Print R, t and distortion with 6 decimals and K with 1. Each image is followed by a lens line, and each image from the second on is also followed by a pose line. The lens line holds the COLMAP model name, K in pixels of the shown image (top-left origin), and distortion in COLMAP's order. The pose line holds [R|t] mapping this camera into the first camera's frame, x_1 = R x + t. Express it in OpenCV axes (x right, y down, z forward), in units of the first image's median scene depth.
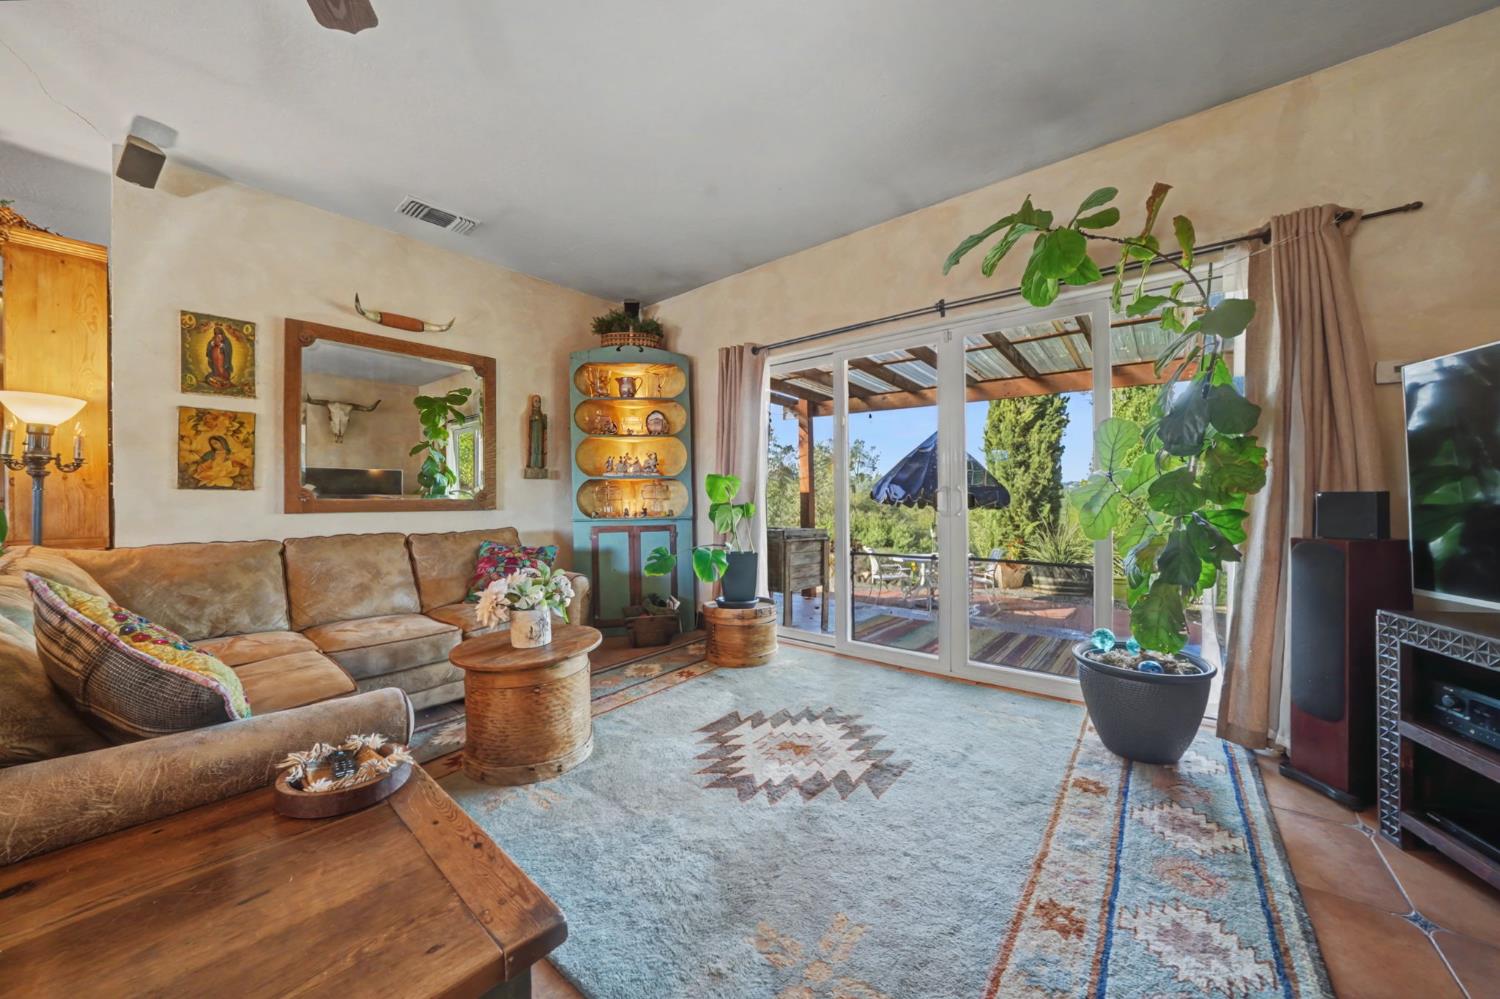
lens RADIAL K [[532.6, 0, 743.4], [0, 532.6, 491.9], [0, 0, 1]] dist [-0.027546, 0.004143]
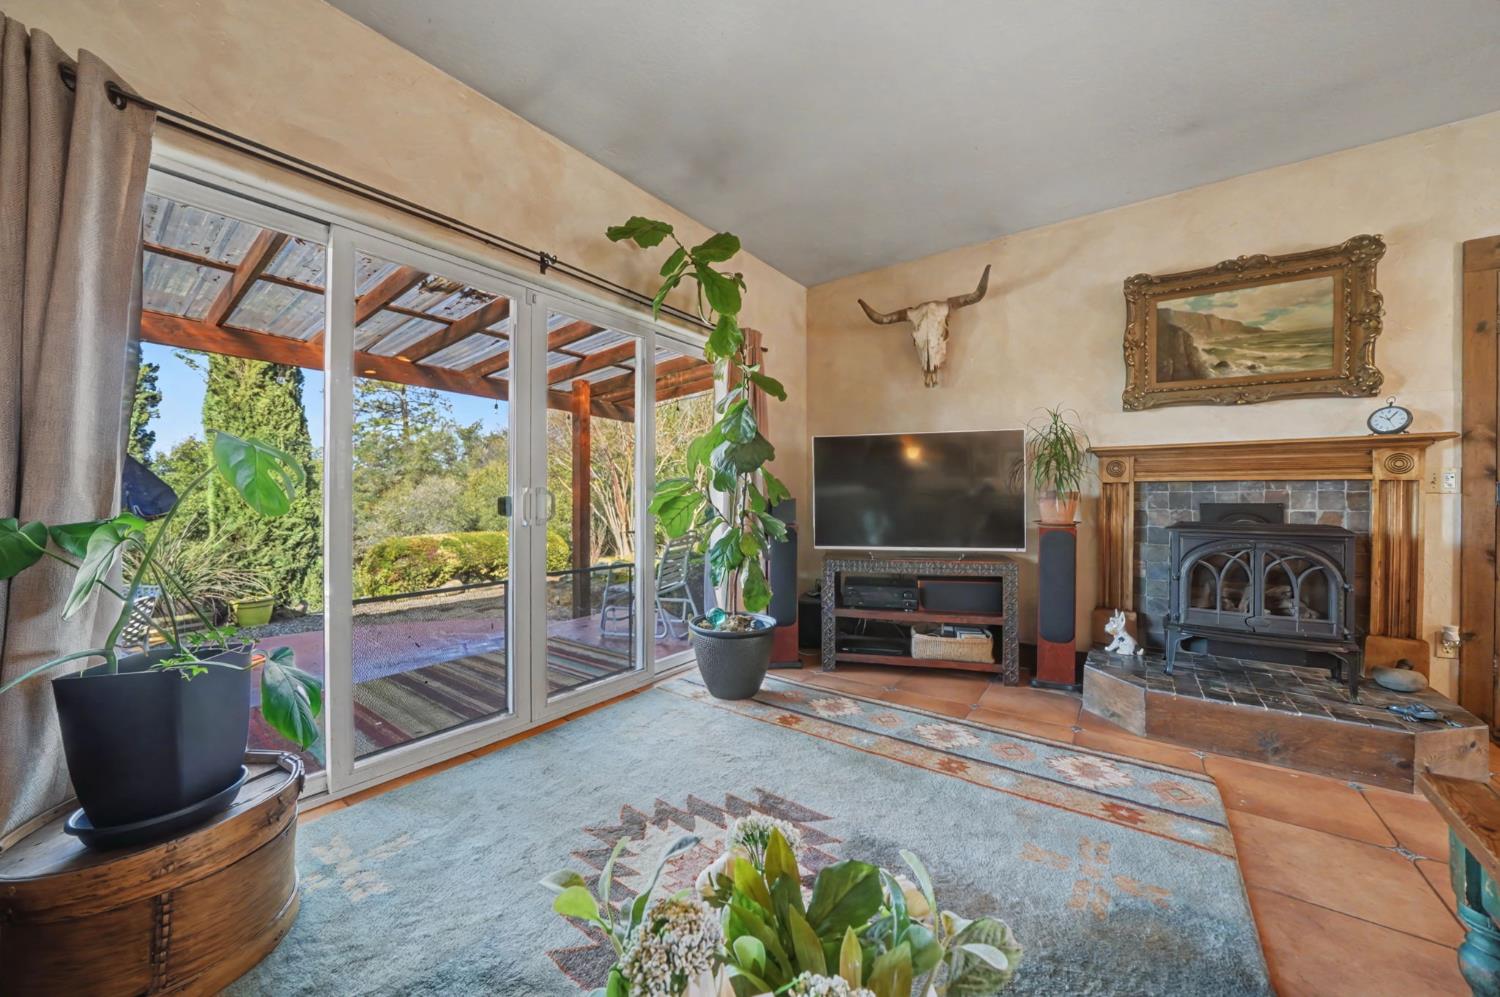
lens RADIAL K [[532.6, 0, 743.4], [0, 532.6, 490.9], [0, 0, 1]] dist [-0.027546, 0.004143]
pose [[-0.043752, 0.020608, 0.998830, -0.646238], [-0.008287, 0.999745, -0.020990, 0.009929], [-0.999008, -0.009196, -0.043570, 1.110404]]
